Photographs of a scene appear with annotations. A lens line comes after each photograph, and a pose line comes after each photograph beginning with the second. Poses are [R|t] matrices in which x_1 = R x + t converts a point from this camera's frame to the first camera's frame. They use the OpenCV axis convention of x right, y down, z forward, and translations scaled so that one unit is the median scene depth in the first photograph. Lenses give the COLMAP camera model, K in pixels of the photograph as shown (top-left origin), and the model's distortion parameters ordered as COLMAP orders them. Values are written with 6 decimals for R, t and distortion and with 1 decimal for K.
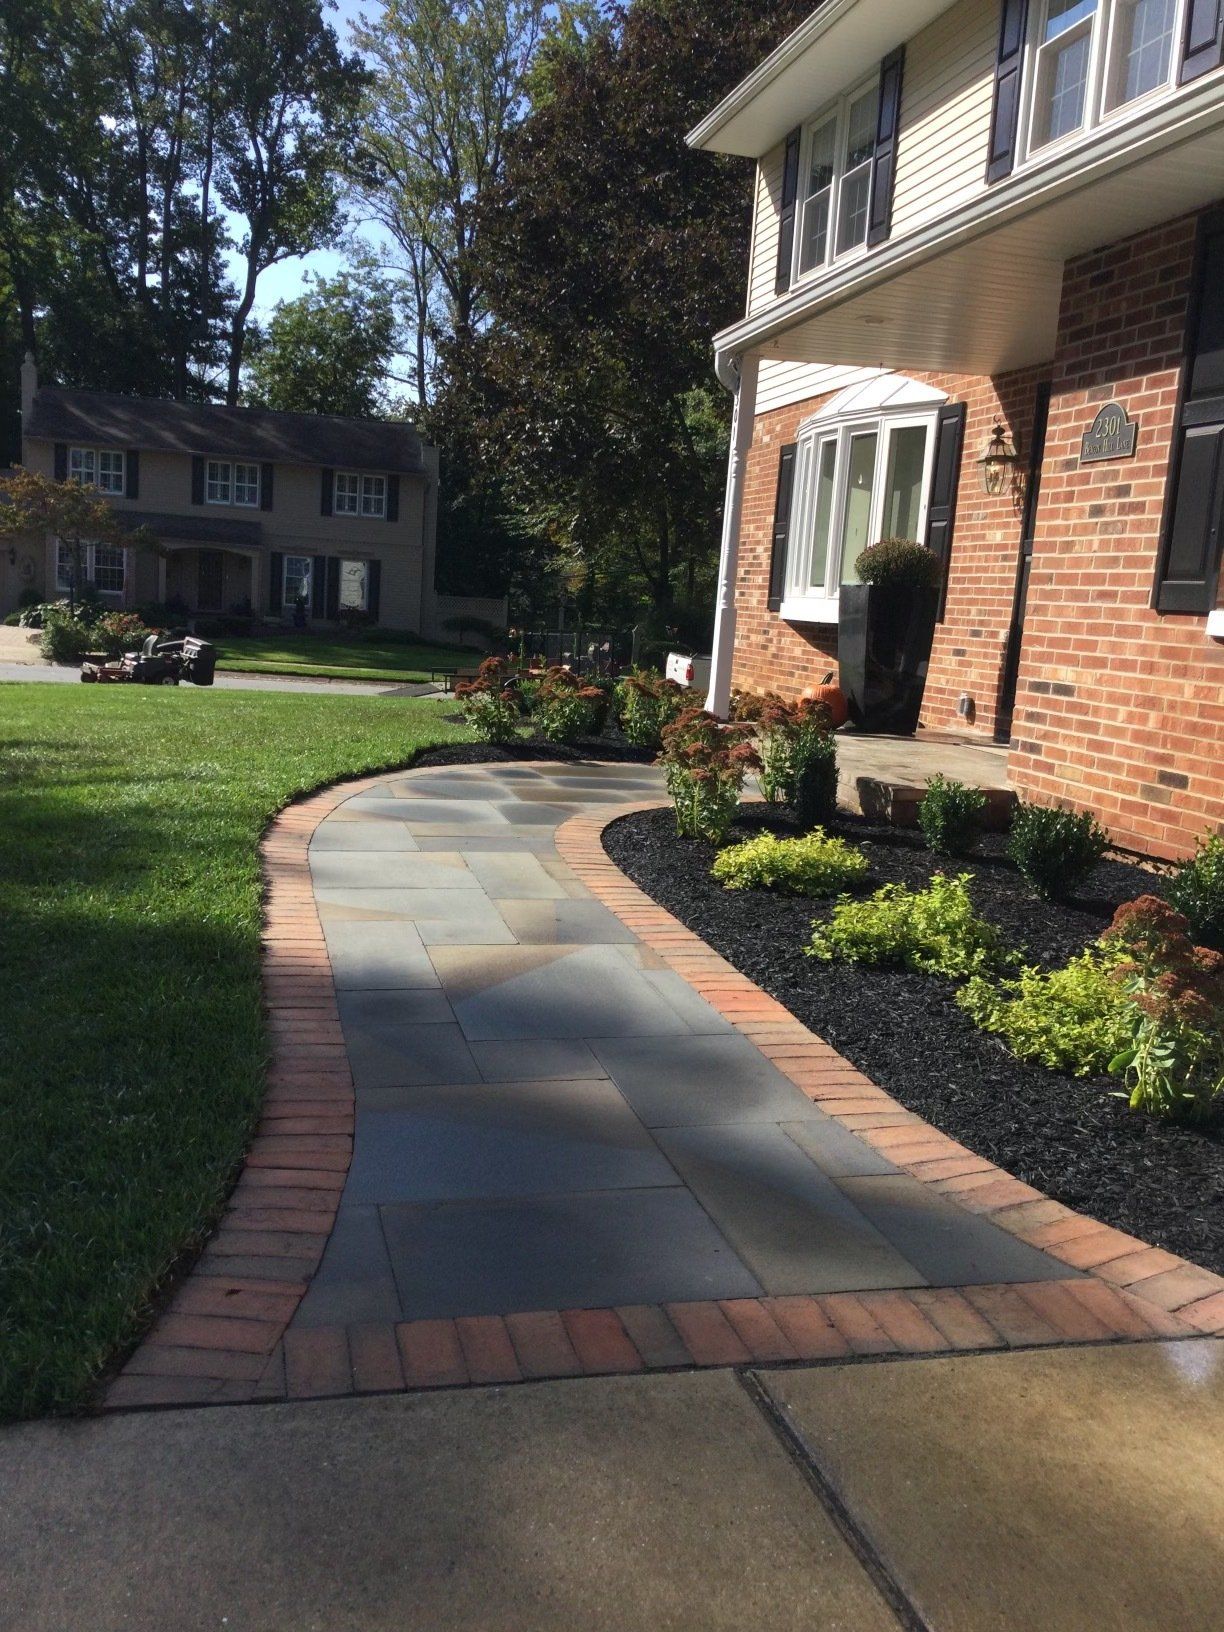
lens RADIAL K [[1489.9, 0, 607.1], [0, 1489.9, 859.3], [0, 0, 1]] dist [0.020075, 0.000000]
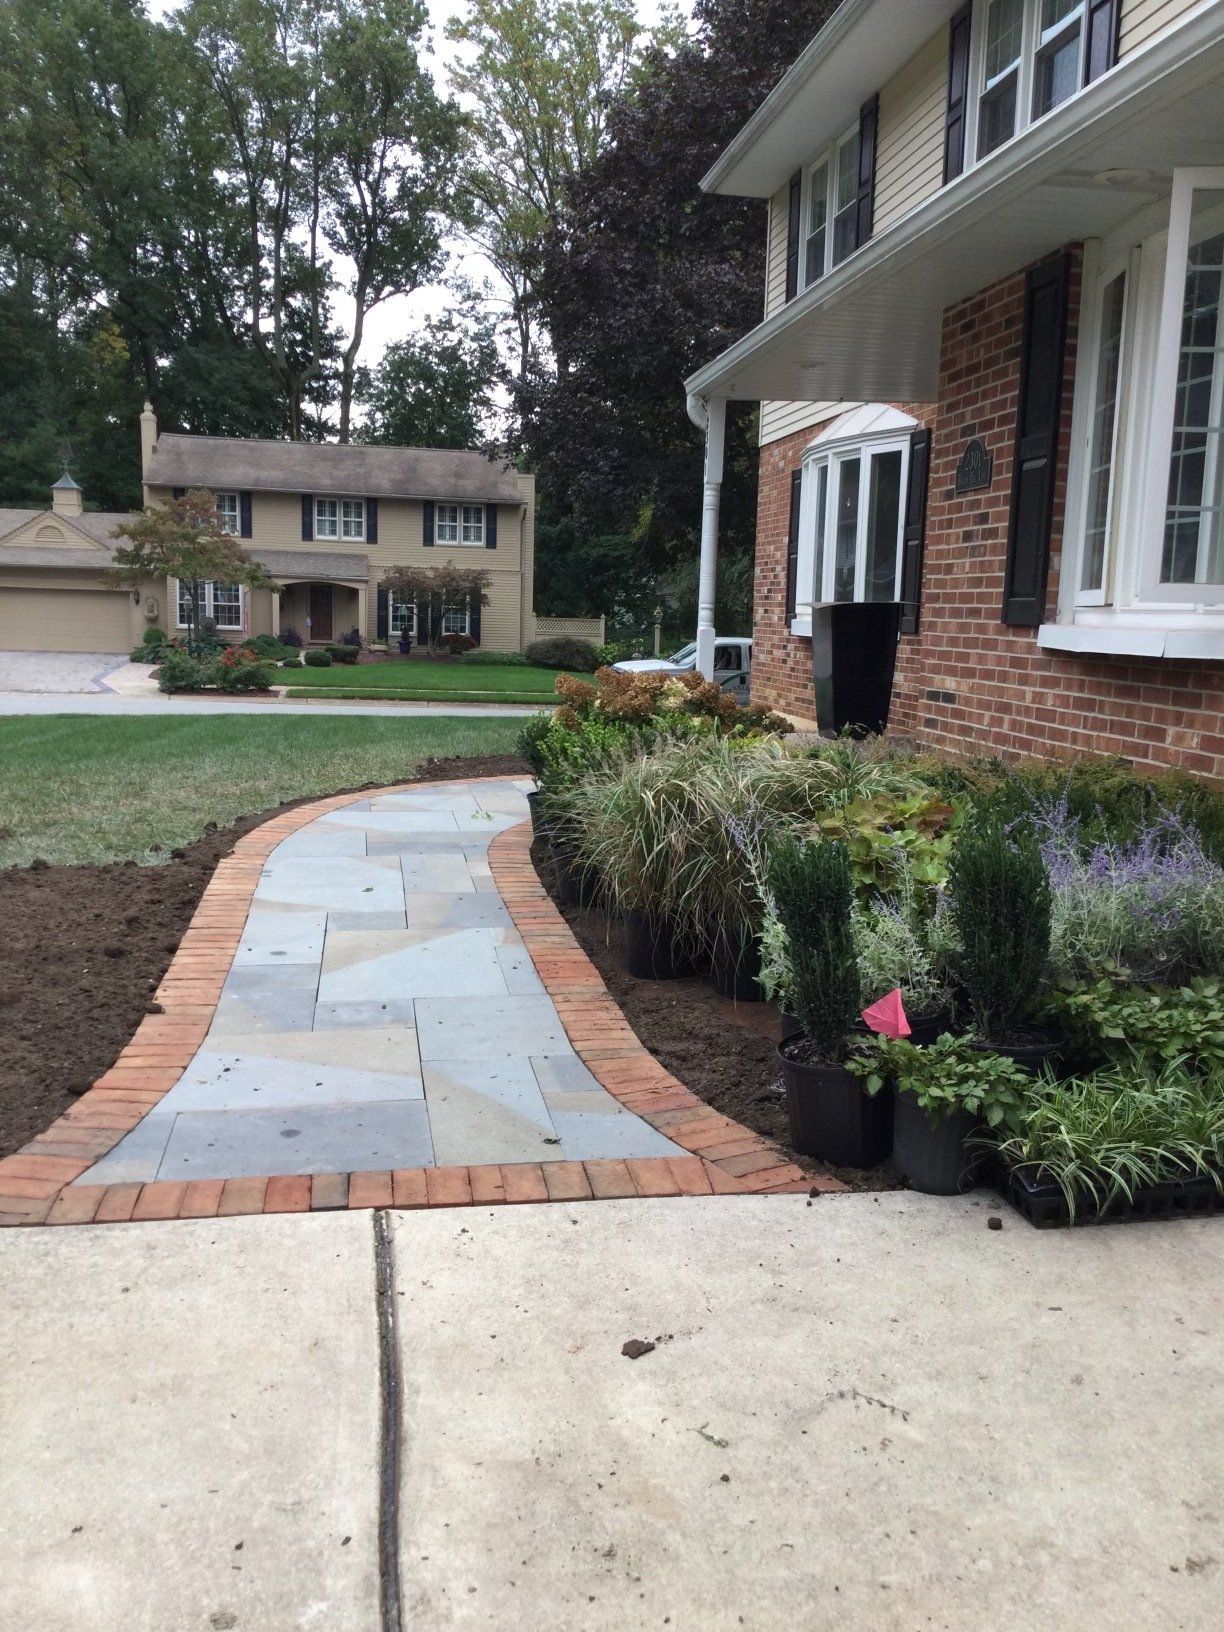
lens RADIAL K [[1489.9, 0, 608.0], [0, 1489.9, 866.4], [0, 0, 1]] dist [0.020075, 0.000000]
pose [[0.995915, -0.023756, -0.087114, 0.068710], [0.023253, 0.999707, -0.006783, 0.006061], [0.087249, 0.004729, 0.996175, -0.056883]]
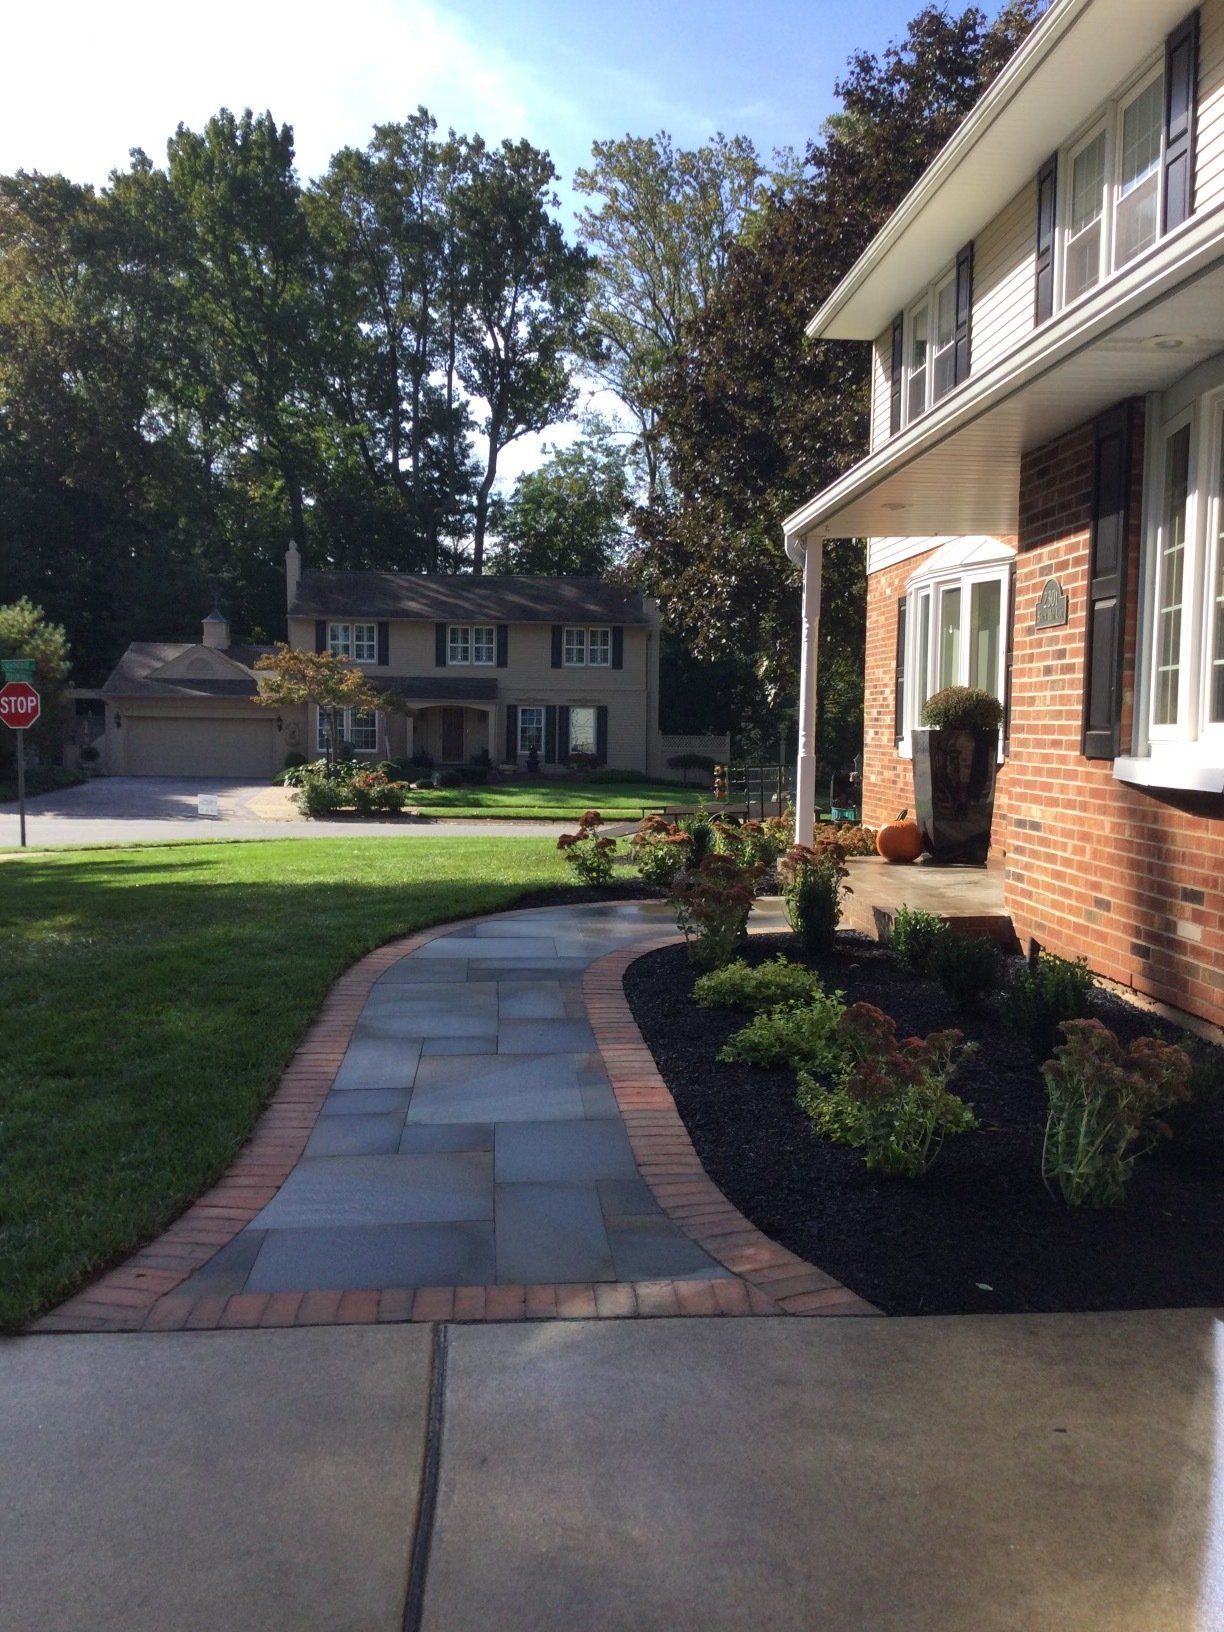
lens RADIAL K [[1489.9, 0, 604.8], [0, 1489.9, 868.0], [0, 0, 1]] dist [0.020075, 0.000000]
pose [[0.983847, -0.039197, -0.174665, 0.084516], [0.024849, 0.996190, -0.083590, 0.002226], [0.177276, 0.077899, 0.981073, -0.076405]]
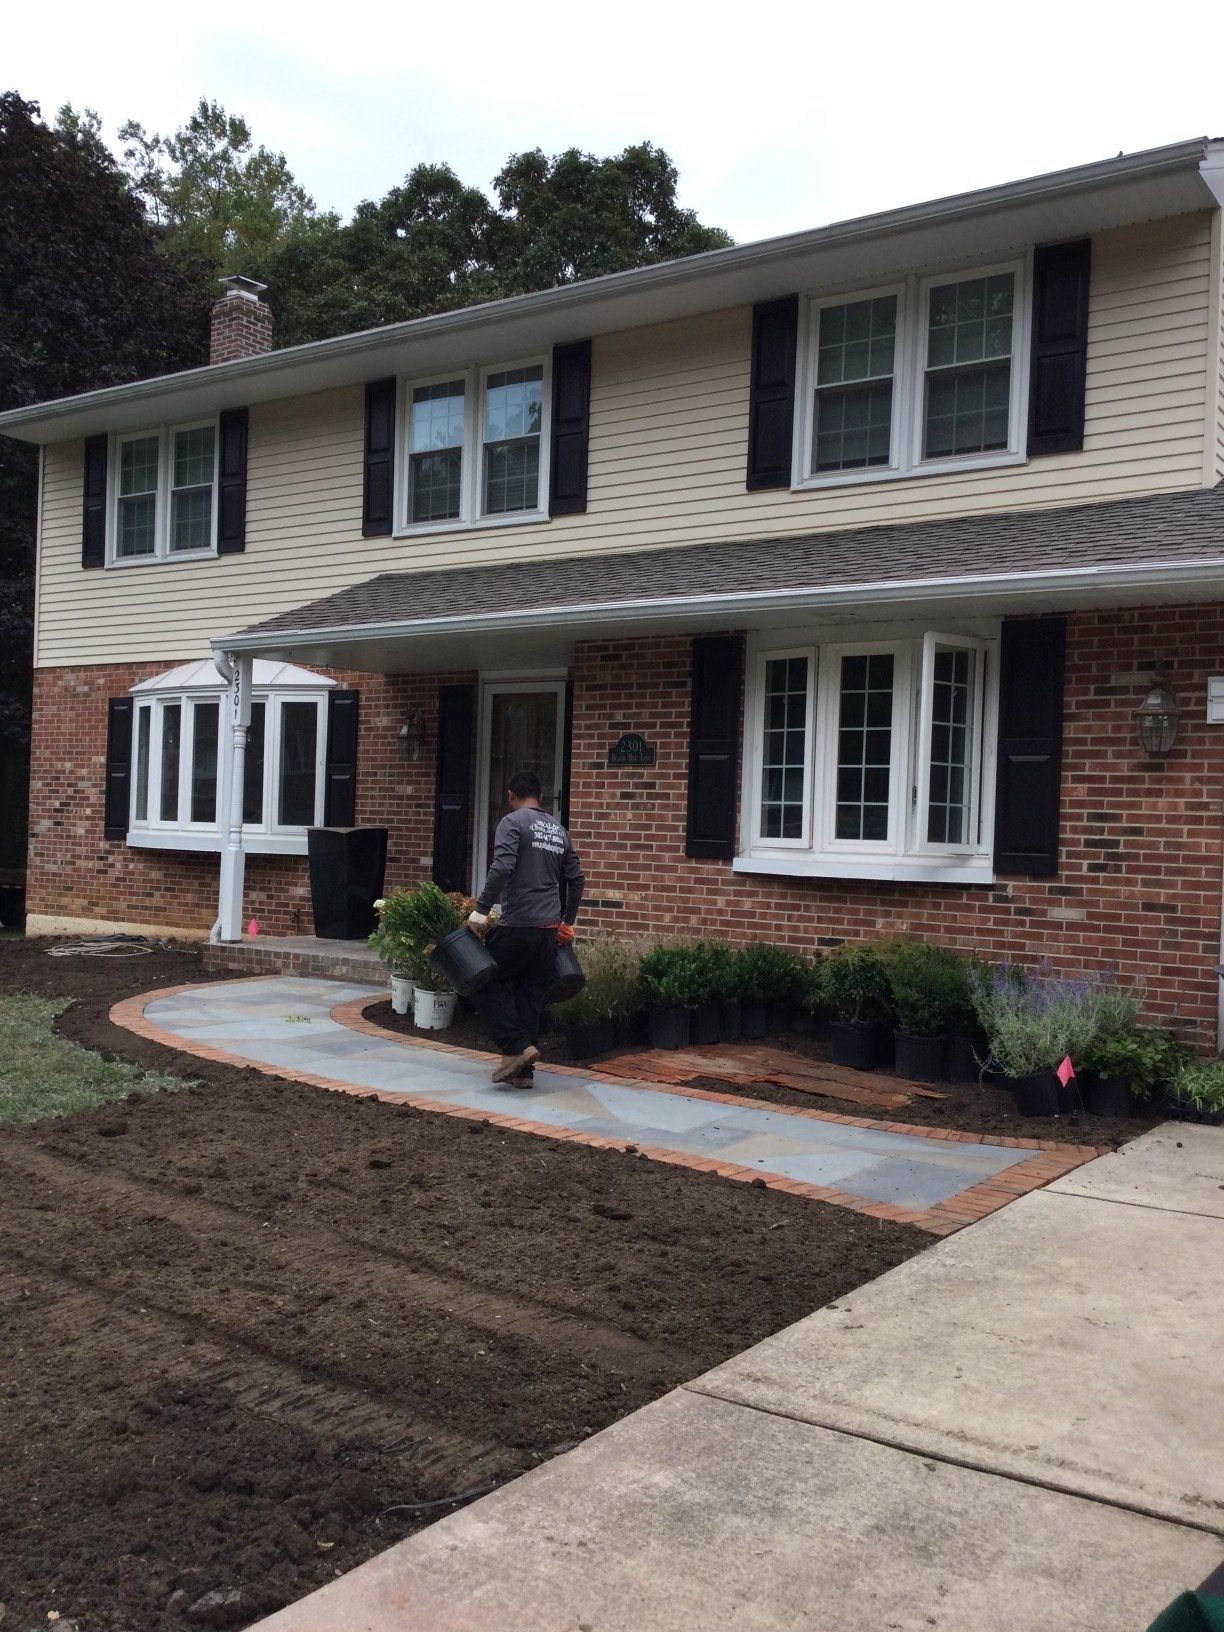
lens RADIAL K [[1481.2, 0, 619.5], [0, 1481.2, 842.0], [0, 0, 1]] dist [0.068552, -0.083412]
pose [[0.744401, -0.039705, 0.666551, -0.344948], [0.126858, 0.988460, -0.082794, -0.021921], [-0.655571, 0.146189, 0.740847, -0.087243]]
